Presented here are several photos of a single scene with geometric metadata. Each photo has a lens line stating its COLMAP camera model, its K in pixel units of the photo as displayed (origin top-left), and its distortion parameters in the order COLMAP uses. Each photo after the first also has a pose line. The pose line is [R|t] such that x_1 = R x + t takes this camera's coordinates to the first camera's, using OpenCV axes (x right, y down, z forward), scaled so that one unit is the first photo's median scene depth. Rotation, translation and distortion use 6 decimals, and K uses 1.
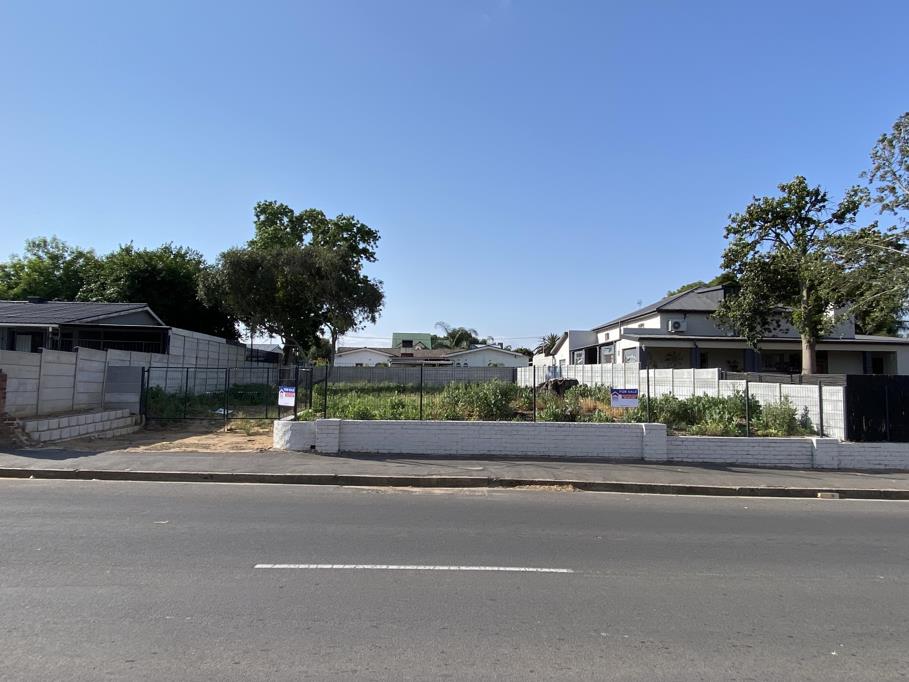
lens RADIAL K [[628.1, 0, 454.5], [0, 628.1, 341.0], [0, 0, 1]] dist [0.058277, -0.000431]
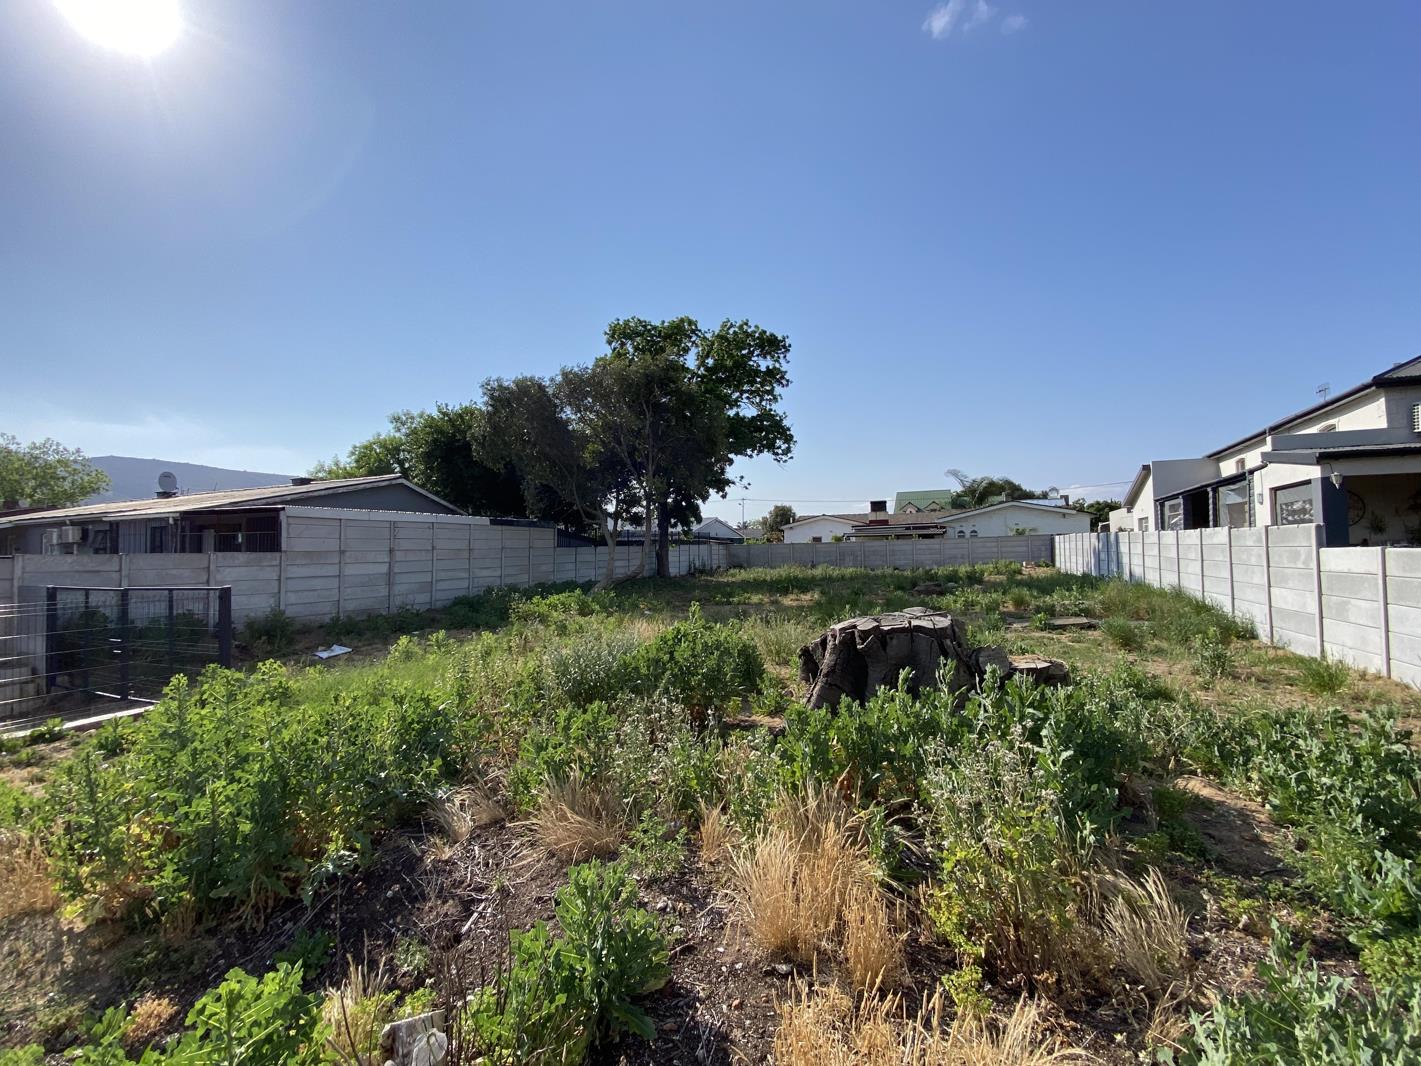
lens RADIAL K [[644.4, 0, 710.5], [0, 644.4, 533.0], [0, 0, 1]] dist [-0.001608, -0.000517]
pose [[0.880939, -0.044318, -0.471150, 0.120535], [0.062136, 0.997818, 0.022320, 0.008425], [0.469133, -0.048938, 0.881771, 0.389967]]
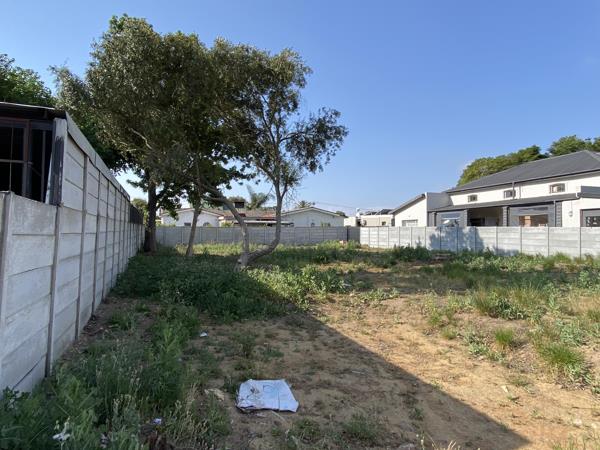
lens RADIAL K [[395.1, 0, 300.0], [0, 395.1, 225.0], [0, 0, 1]] dist [0.001878, 0.000415]
pose [[0.959102, -0.000699, 0.283058, -0.243937], [-0.012346, 0.998942, 0.044297, 0.012831], [-0.282790, -0.045980, 0.958079, 0.493366]]
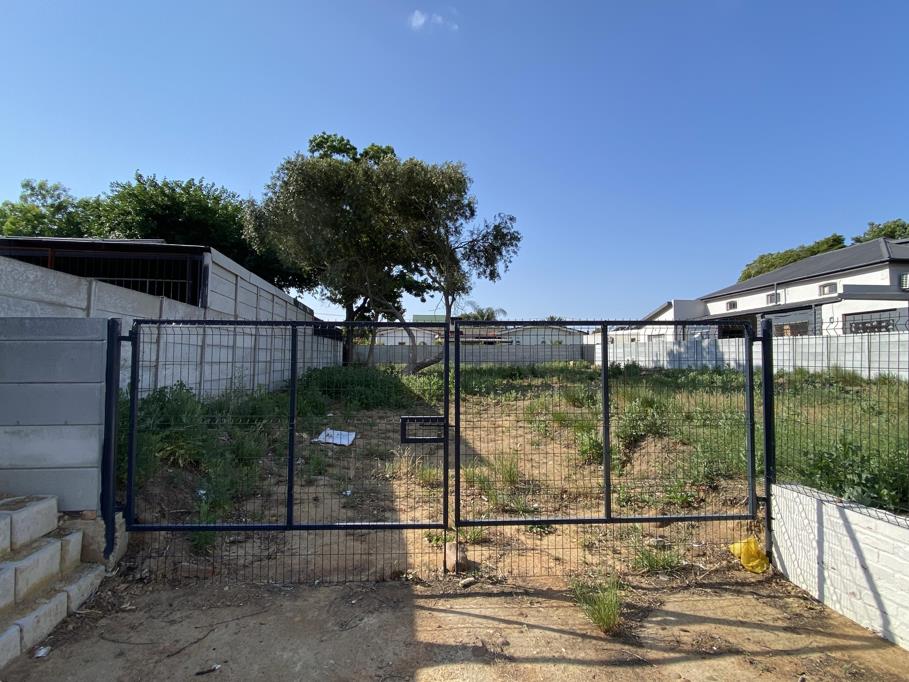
lens RADIAL K [[492.4, 0, 454.5], [0, 492.4, 341.0], [0, 0, 1]] dist [-0.002831, -0.001262]
pose [[0.998223, -0.008727, 0.058942, -0.184266], [0.007180, 0.999626, 0.026404, 0.022215], [-0.059150, -0.025934, 0.997912, 0.401642]]
